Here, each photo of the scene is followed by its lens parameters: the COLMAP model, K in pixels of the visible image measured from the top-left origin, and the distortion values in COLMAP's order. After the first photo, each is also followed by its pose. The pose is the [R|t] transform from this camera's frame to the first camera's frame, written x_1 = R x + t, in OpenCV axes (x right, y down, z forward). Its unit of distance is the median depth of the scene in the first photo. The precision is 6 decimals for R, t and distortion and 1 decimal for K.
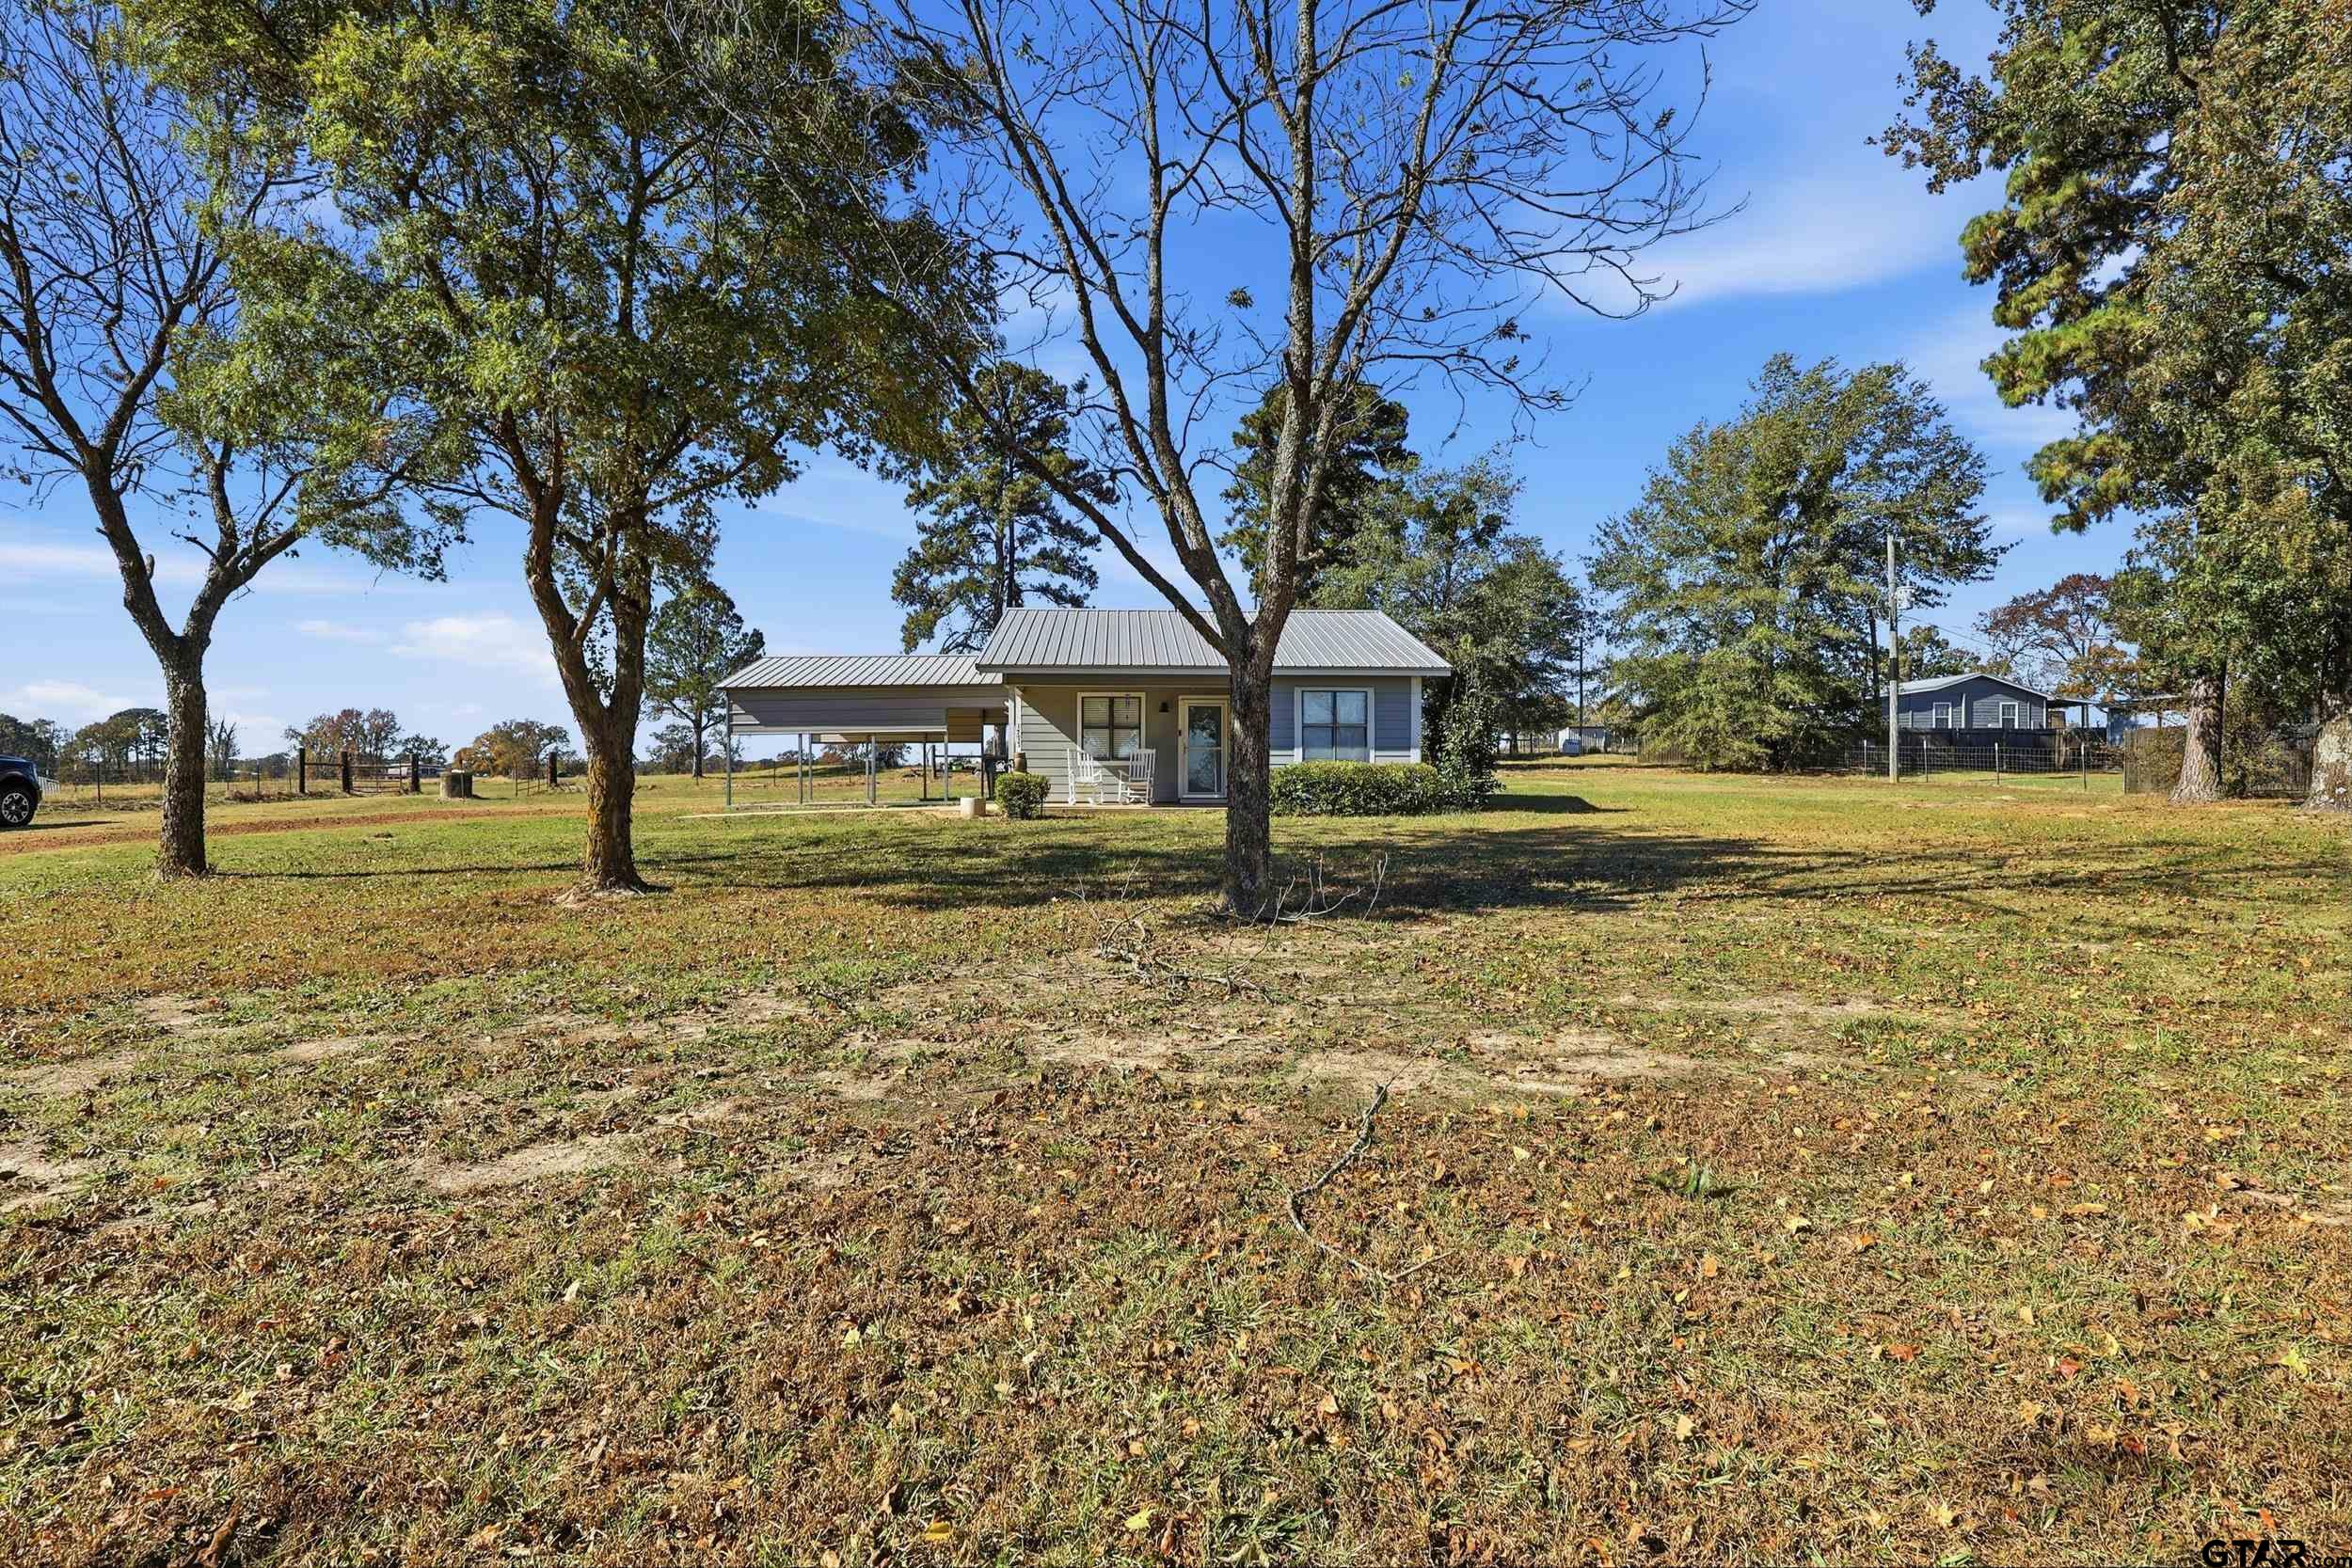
lens RADIAL K [[1085.8, 0, 1176.0], [0, 1085.8, 784.0], [0, 0, 1]] dist [0.001658, 0.000193]
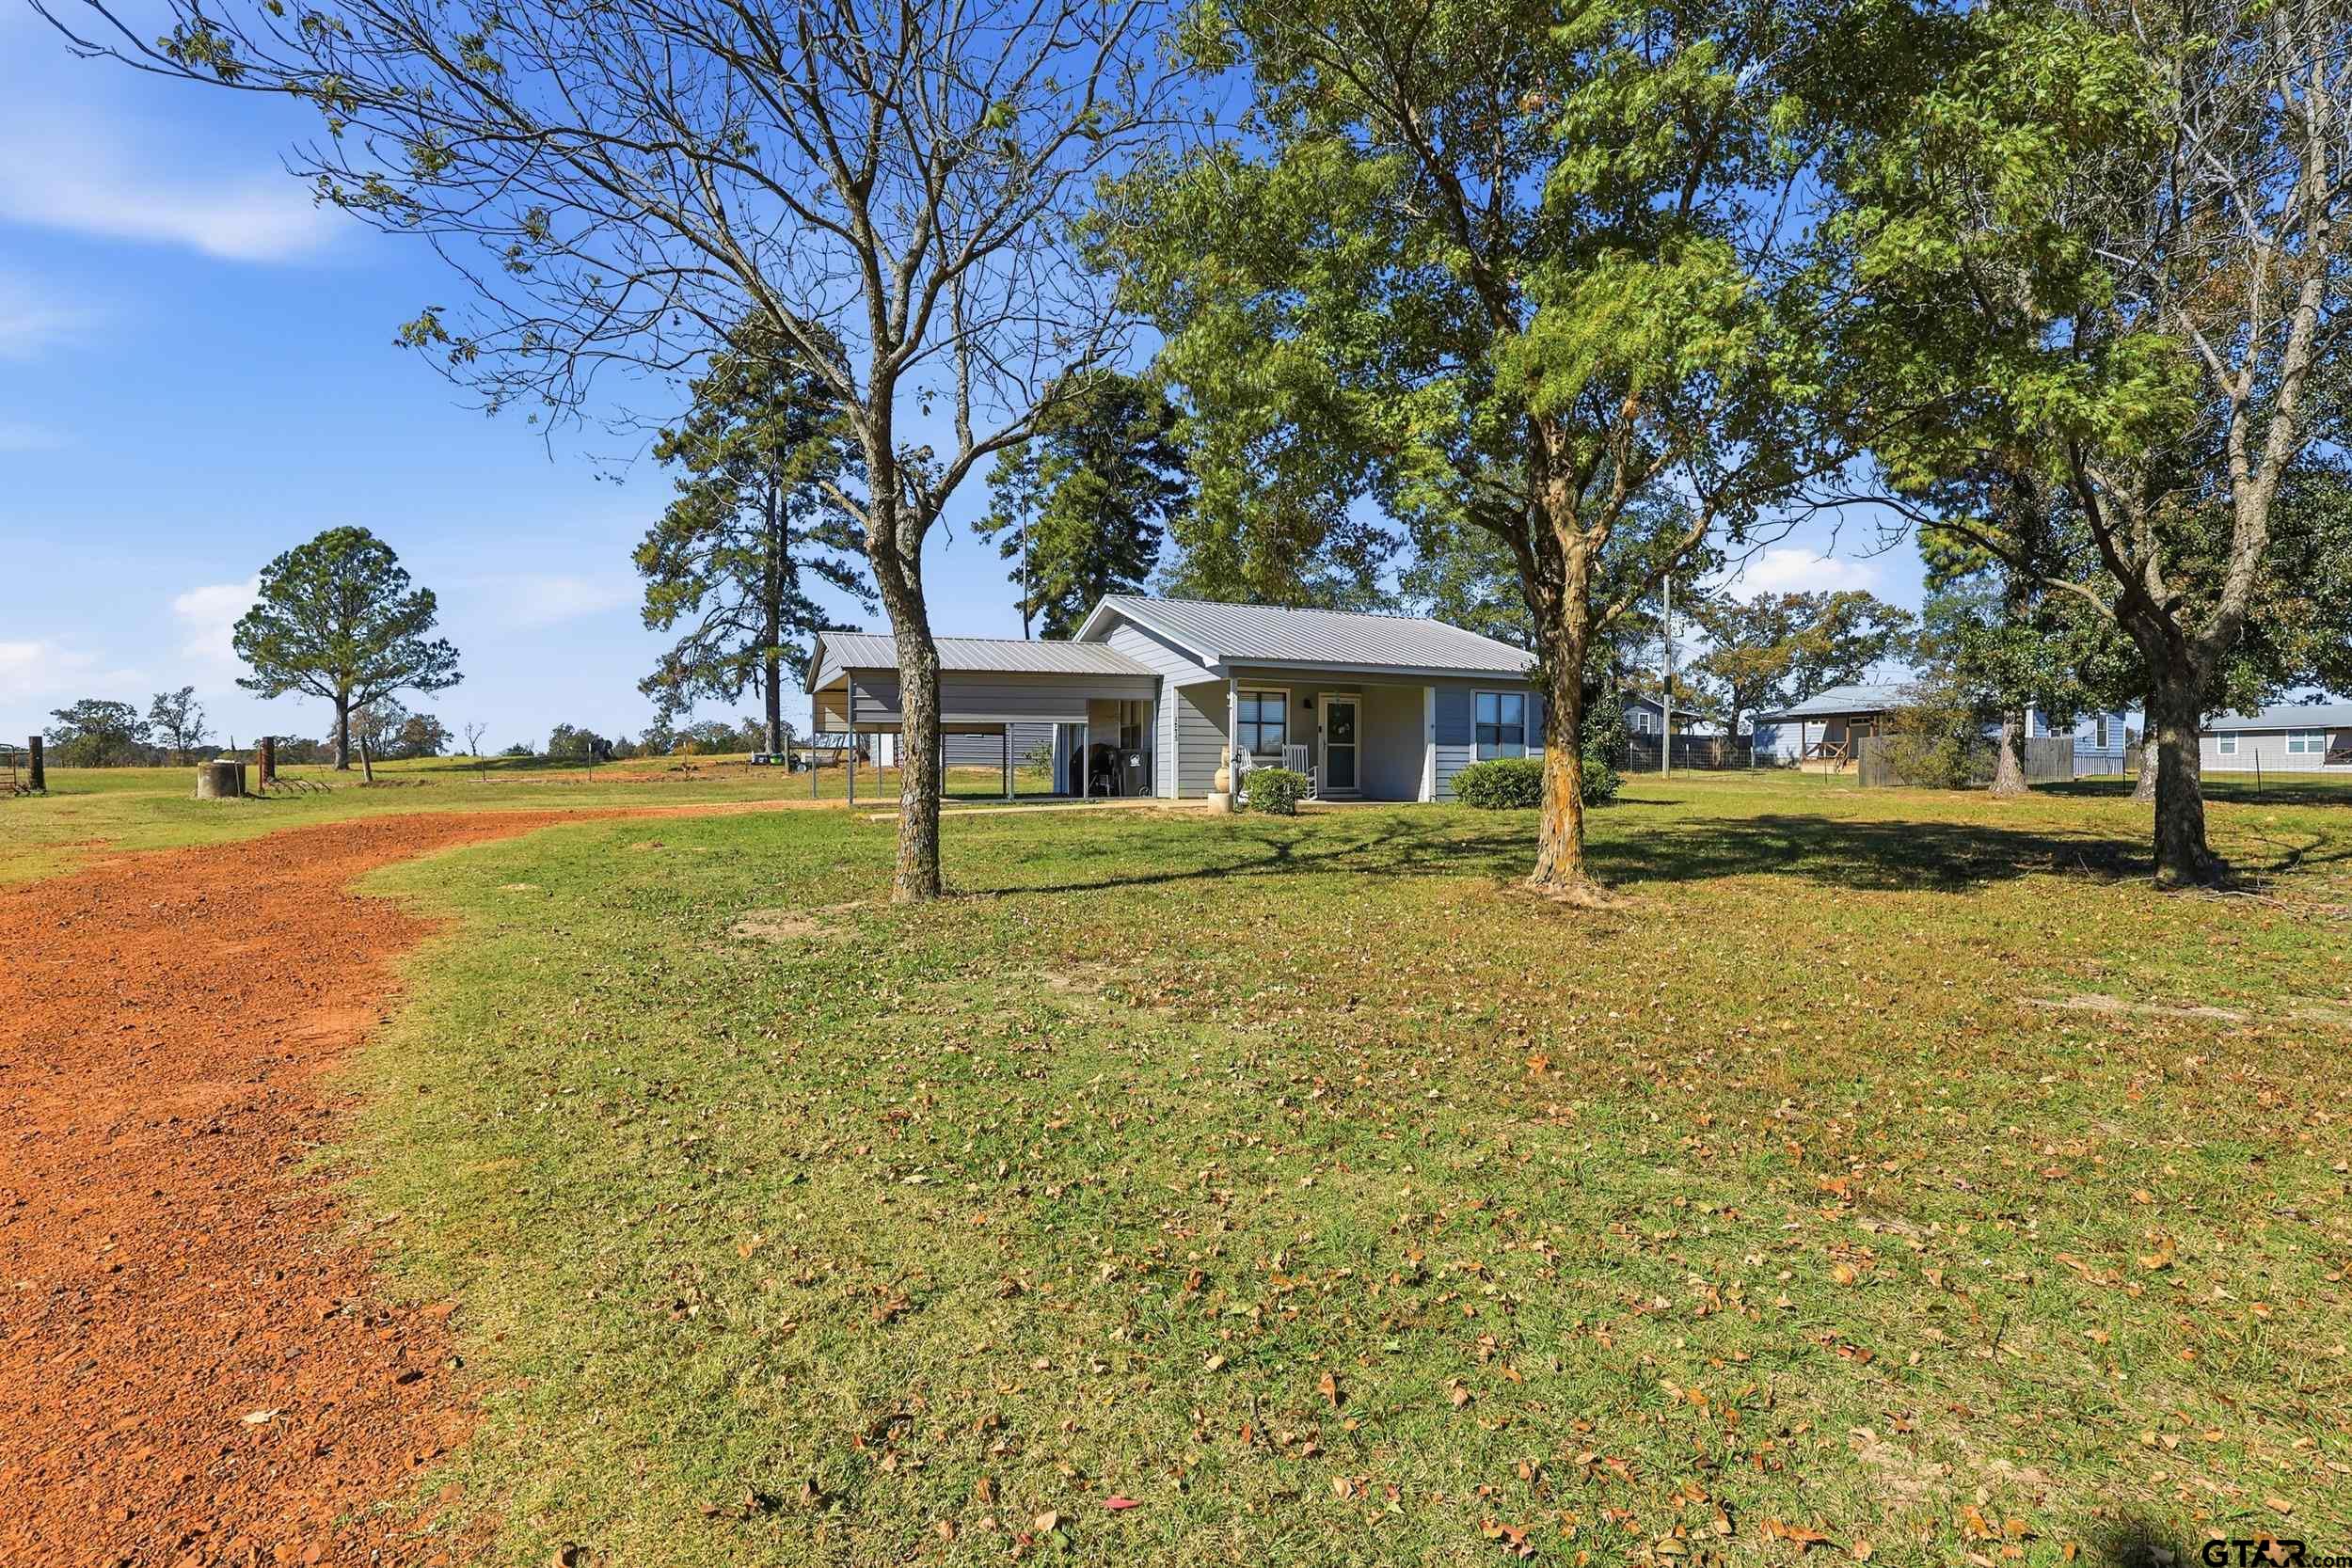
lens RADIAL K [[1101.4, 0, 1176.0], [0, 1101.4, 784.0], [0, 0, 1]] dist [-0.000257, 0.000602]
pose [[0.930308, -0.003166, 0.366767, -0.185819], [0.000913, 0.999980, 0.006316, -0.000387], [-0.366779, -0.005541, 0.930292, 0.026171]]
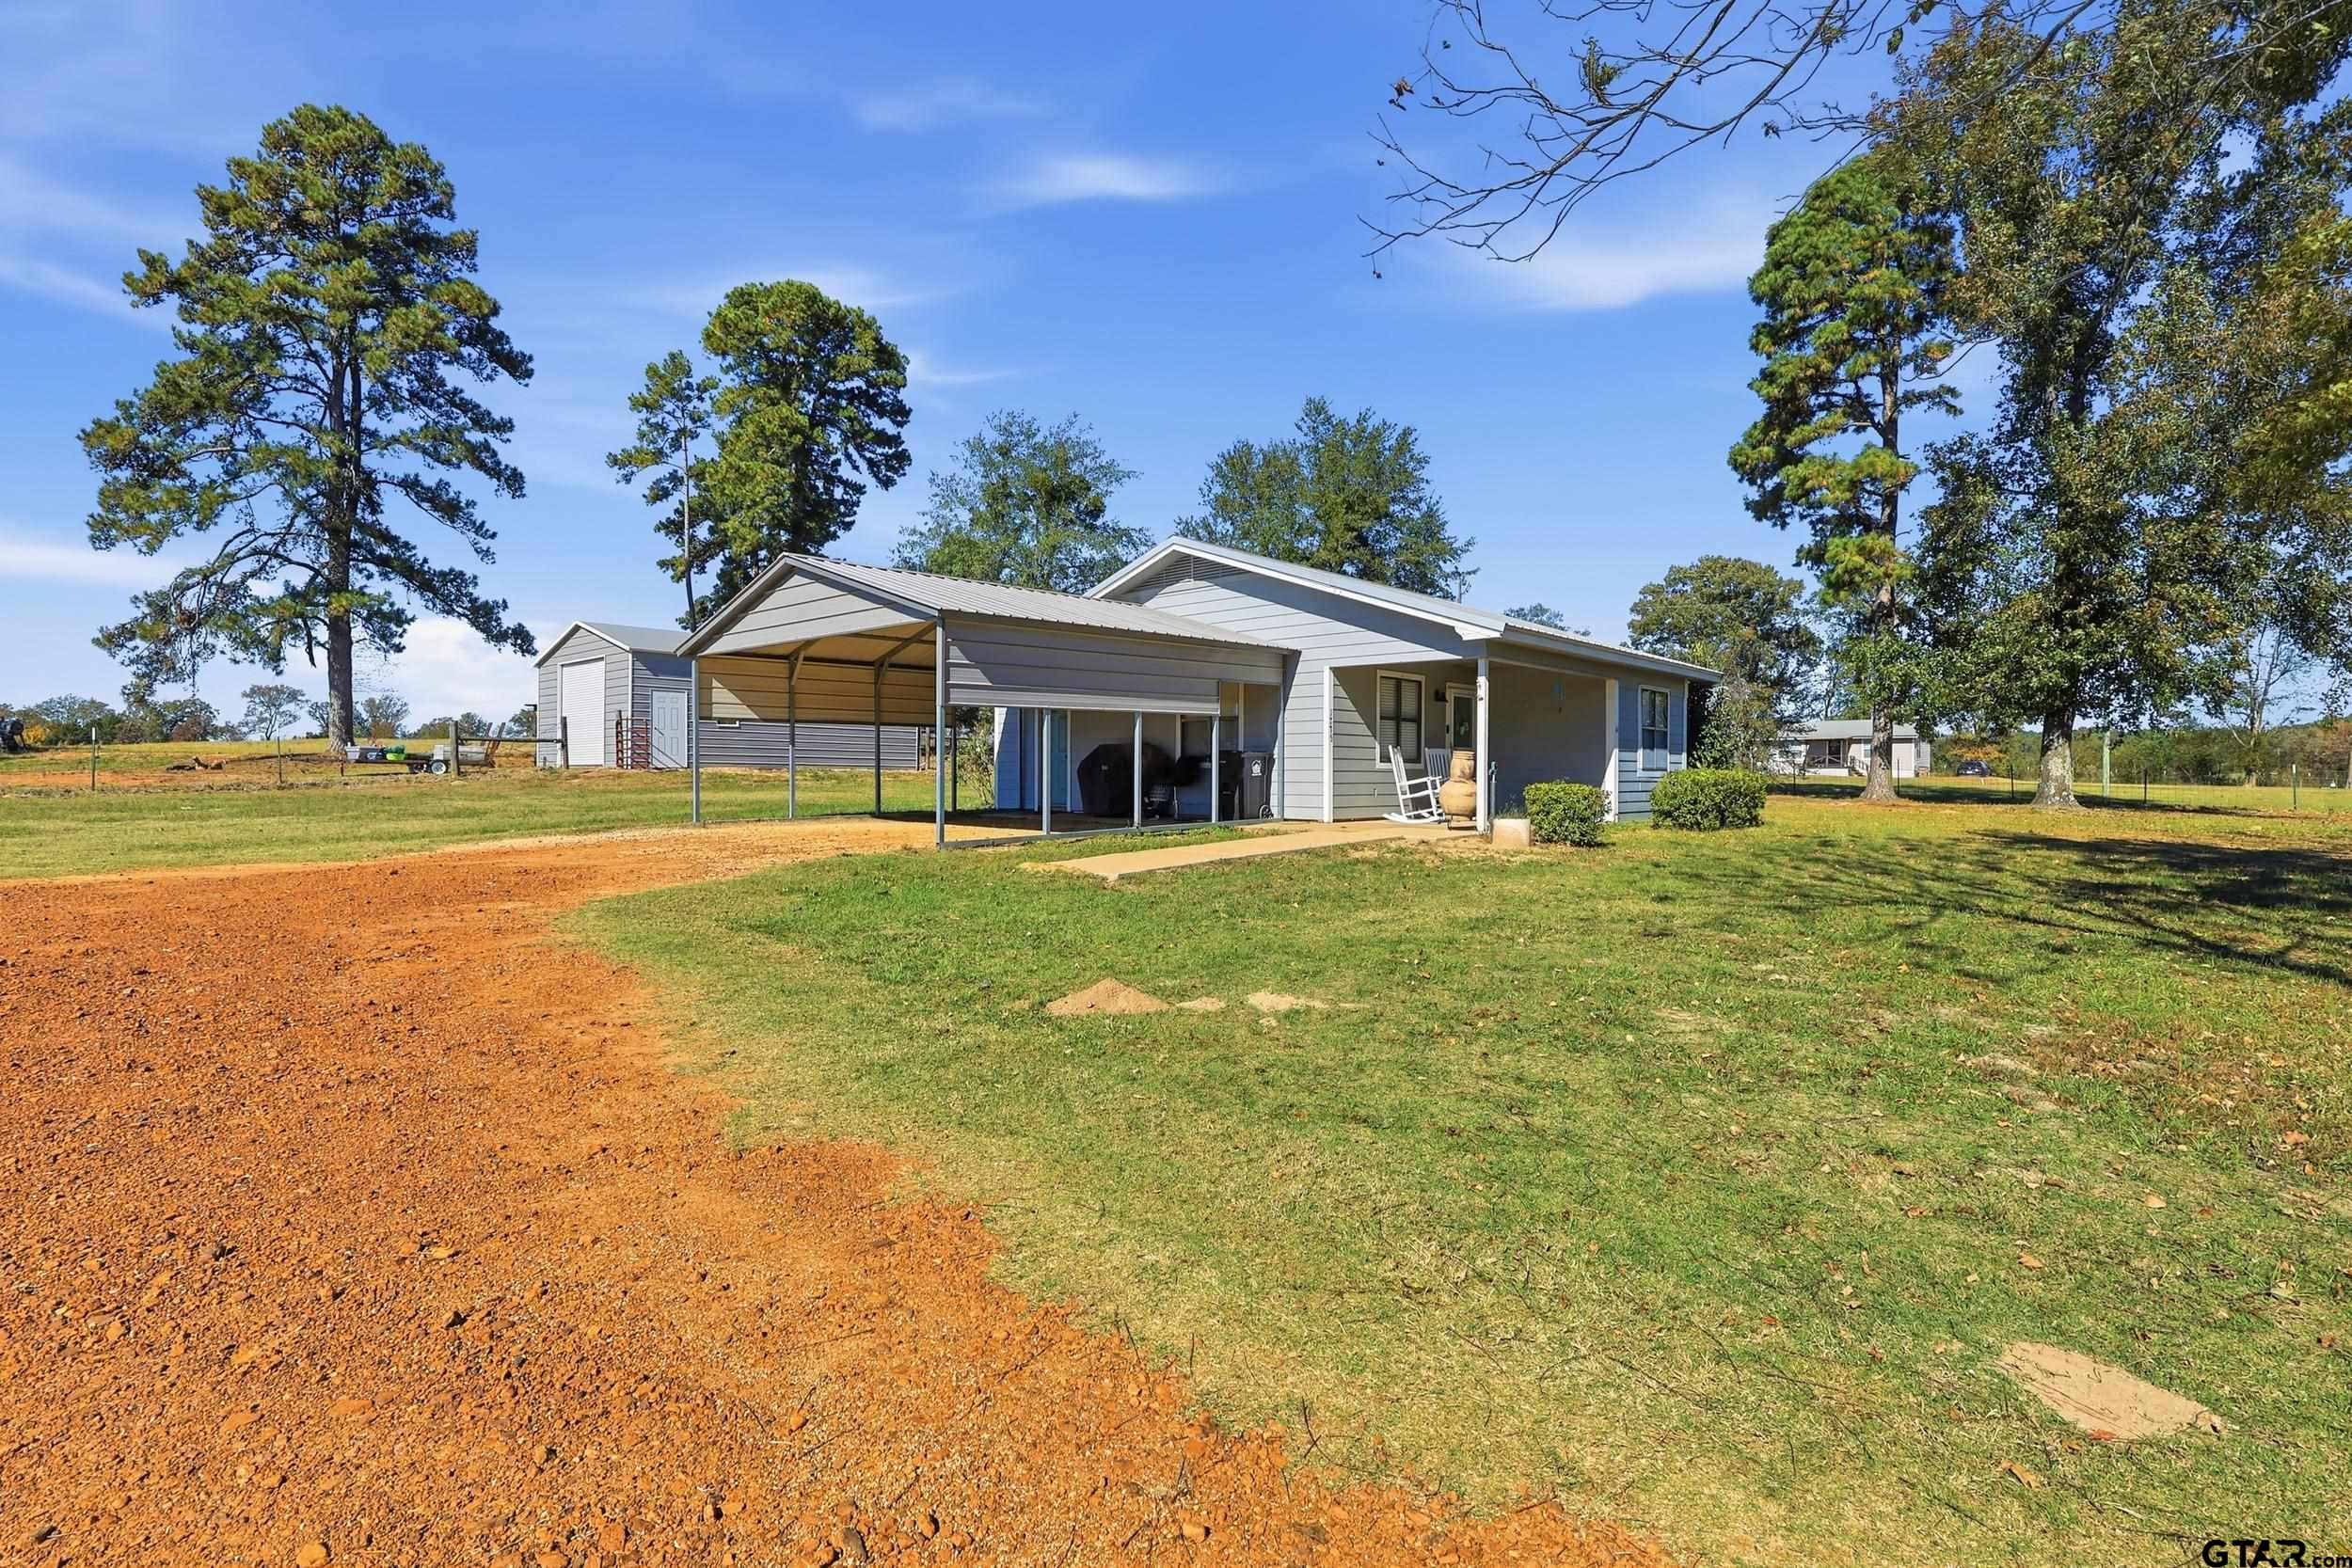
lens RADIAL K [[1101.4, 0, 1176.0], [0, 1101.4, 784.0], [0, 0, 1]] dist [-0.000257, 0.000602]
pose [[0.714183, -0.005342, 0.699939, -0.262998], [-0.001986, 0.999951, 0.009658, -0.004539], [-0.699956, -0.008288, 0.714138, 0.198262]]
